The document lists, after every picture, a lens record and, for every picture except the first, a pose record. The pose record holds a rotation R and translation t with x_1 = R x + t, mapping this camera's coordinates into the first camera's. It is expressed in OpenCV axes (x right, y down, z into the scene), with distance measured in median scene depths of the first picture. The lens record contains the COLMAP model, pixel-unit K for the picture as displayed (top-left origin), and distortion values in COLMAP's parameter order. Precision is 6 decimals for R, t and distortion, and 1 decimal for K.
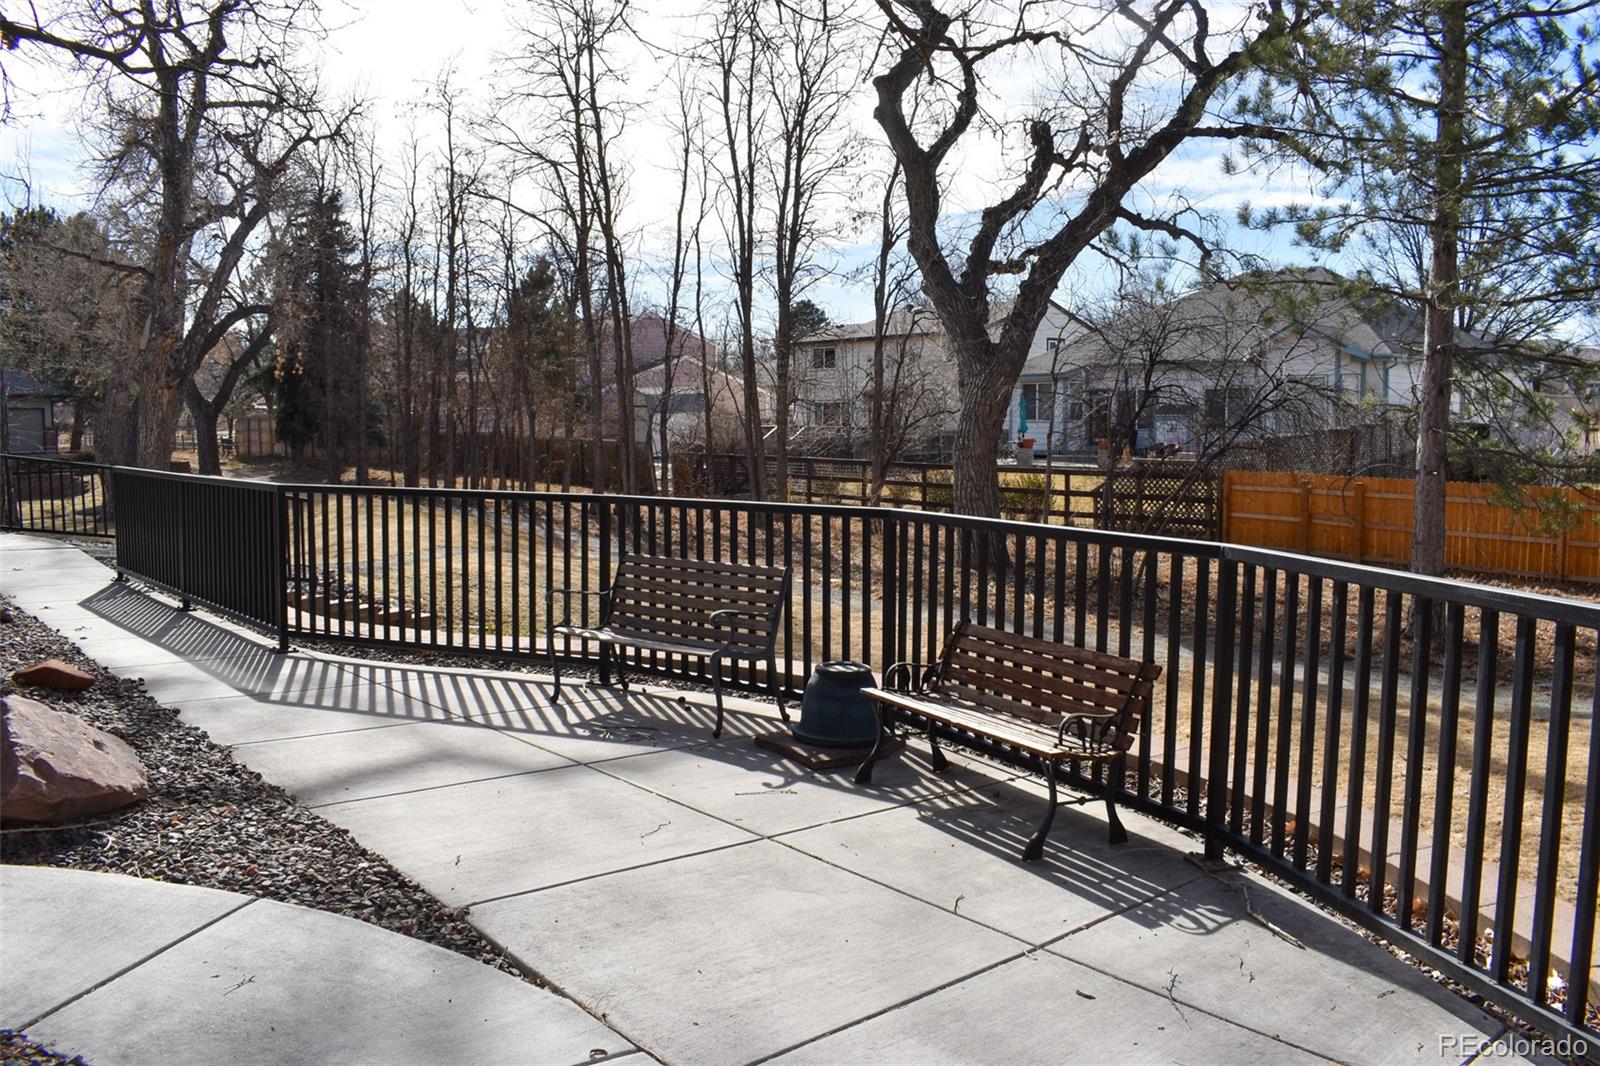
lens RADIAL K [[1247.9, 0, 800.0], [0, 1247.9, 533.0], [0, 0, 1]] dist [-0.093503, 0.004434]
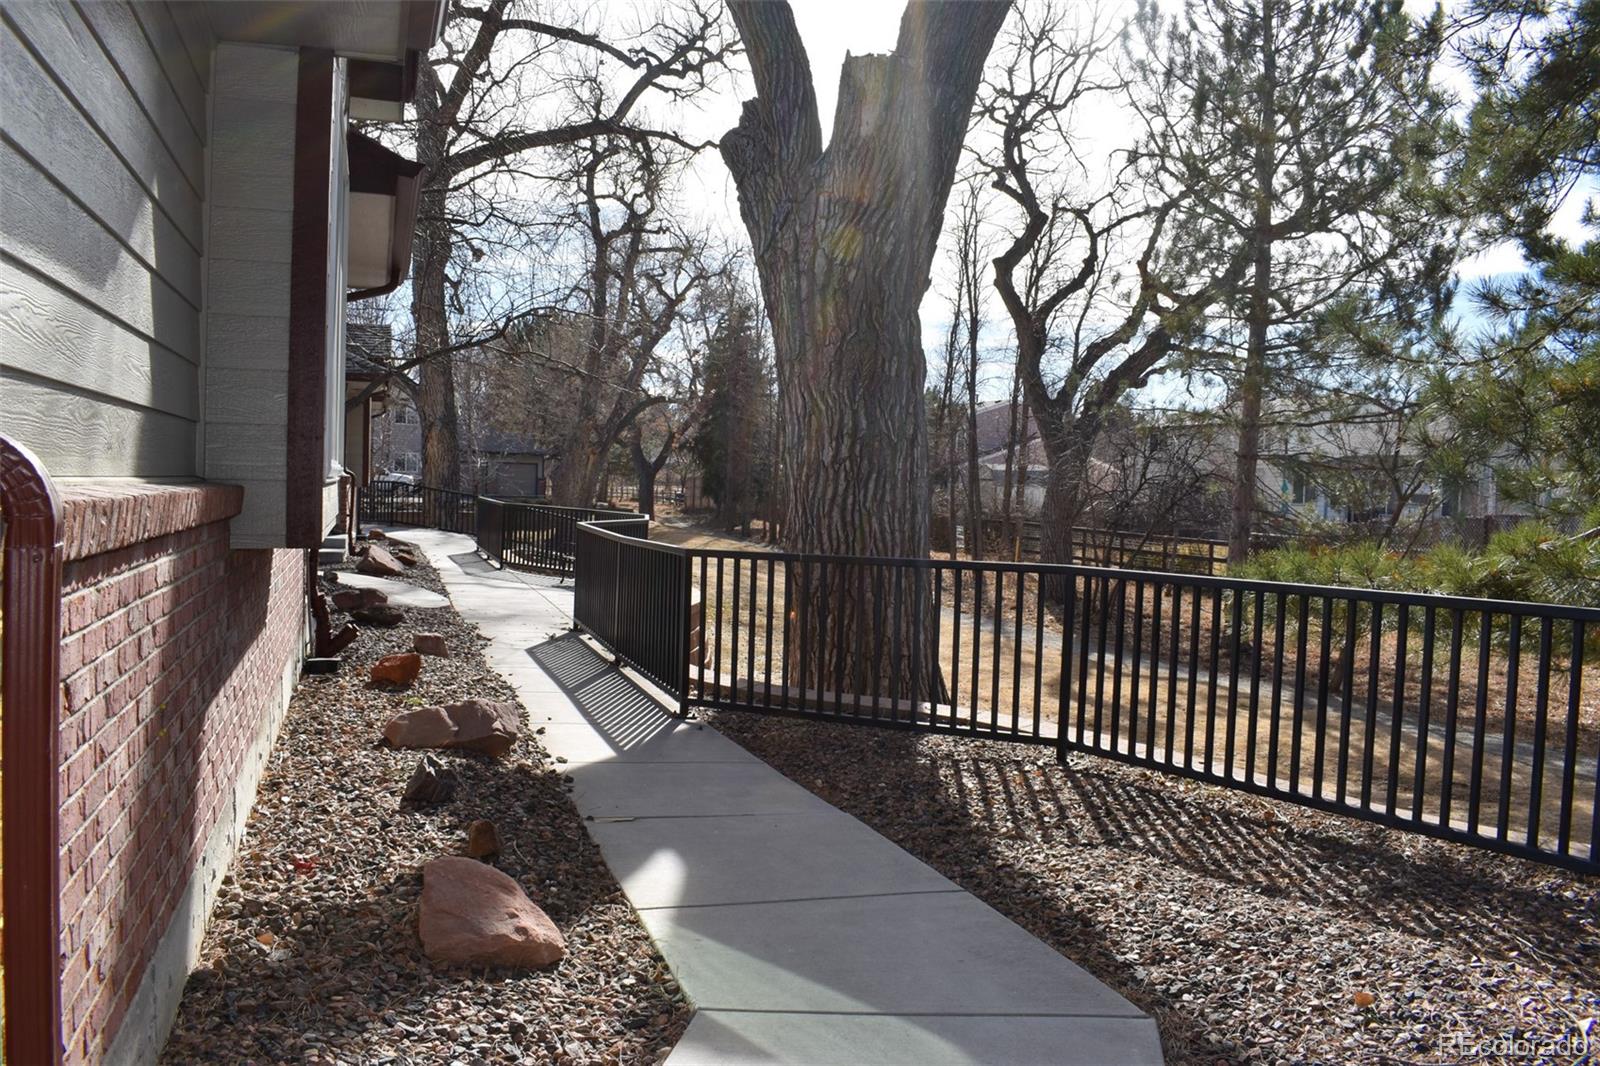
lens RADIAL K [[1247.9, 0, 800.0], [0, 1247.9, 533.0], [0, 0, 1]] dist [-0.093503, 0.004434]
pose [[0.927376, 0.048206, -0.371012, 0.224481], [-0.069626, 0.996578, -0.044550, 0.019877], [0.367595, 0.067147, 0.927559, -0.235126]]
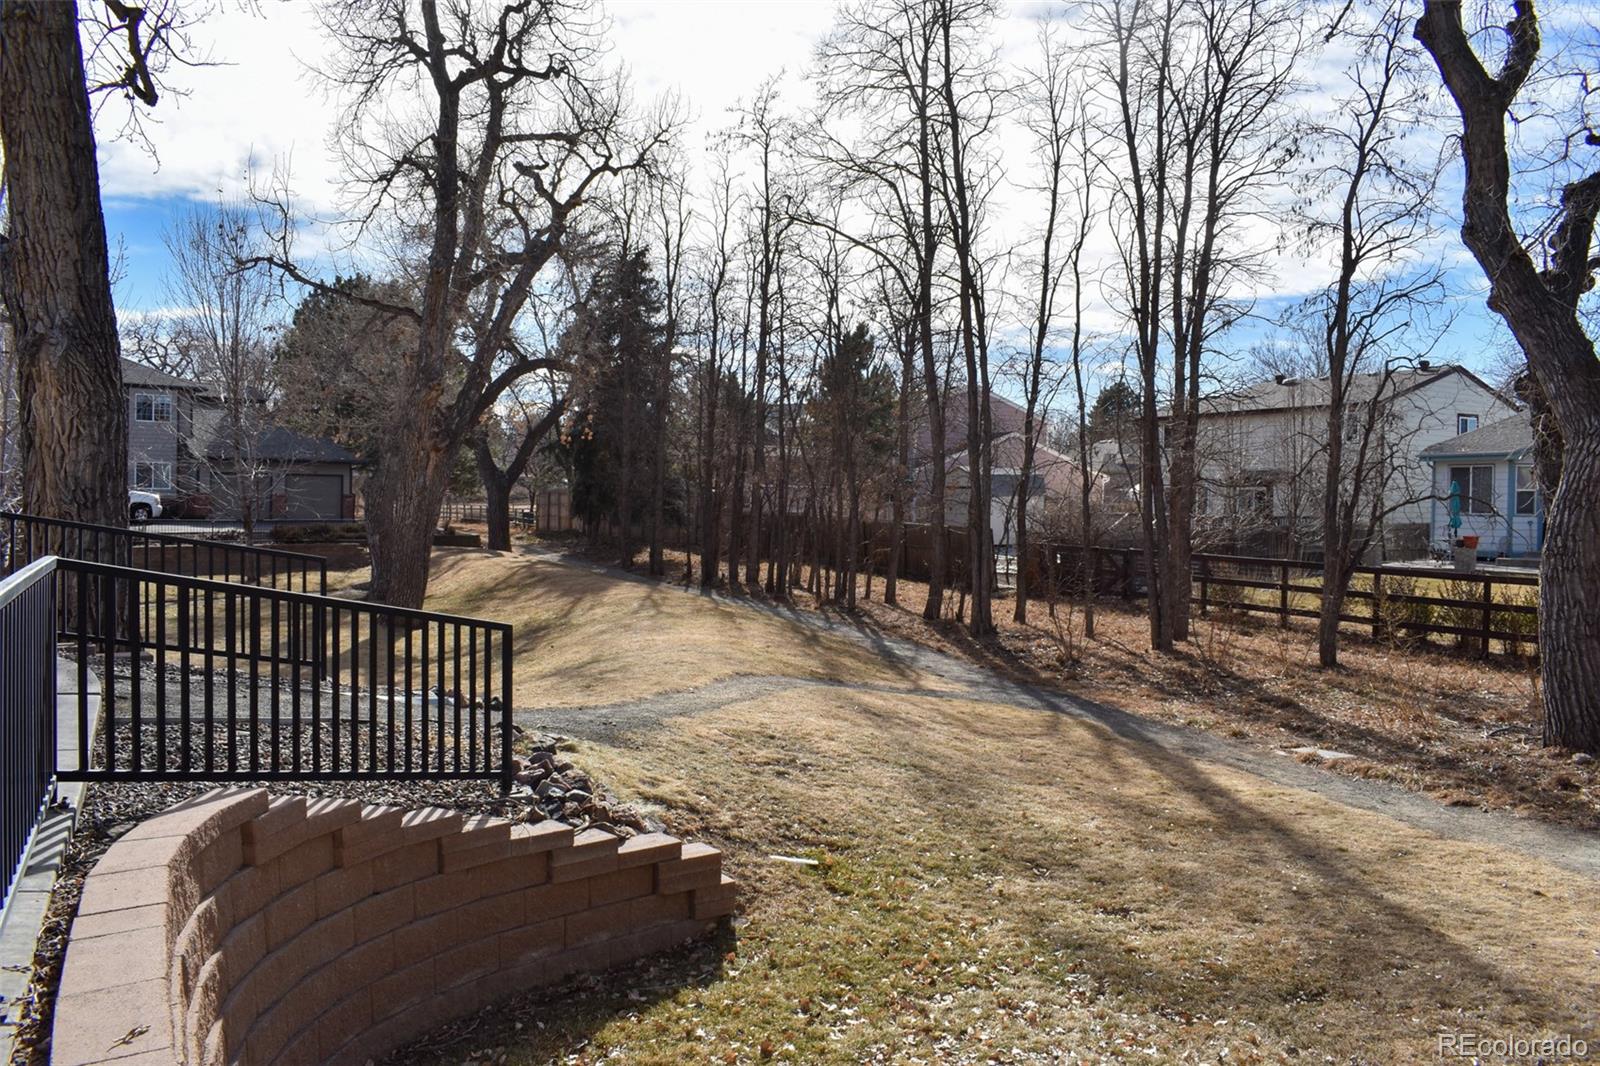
lens RADIAL K [[1247.9, 0, 800.0], [0, 1247.9, 533.0], [0, 0, 1]] dist [-0.093503, 0.004434]
pose [[0.971777, 0.025234, -0.234549, -0.053785], [-0.041220, 0.997130, -0.063505, -0.013662], [0.232273, 0.071381, 0.970028, 0.184778]]
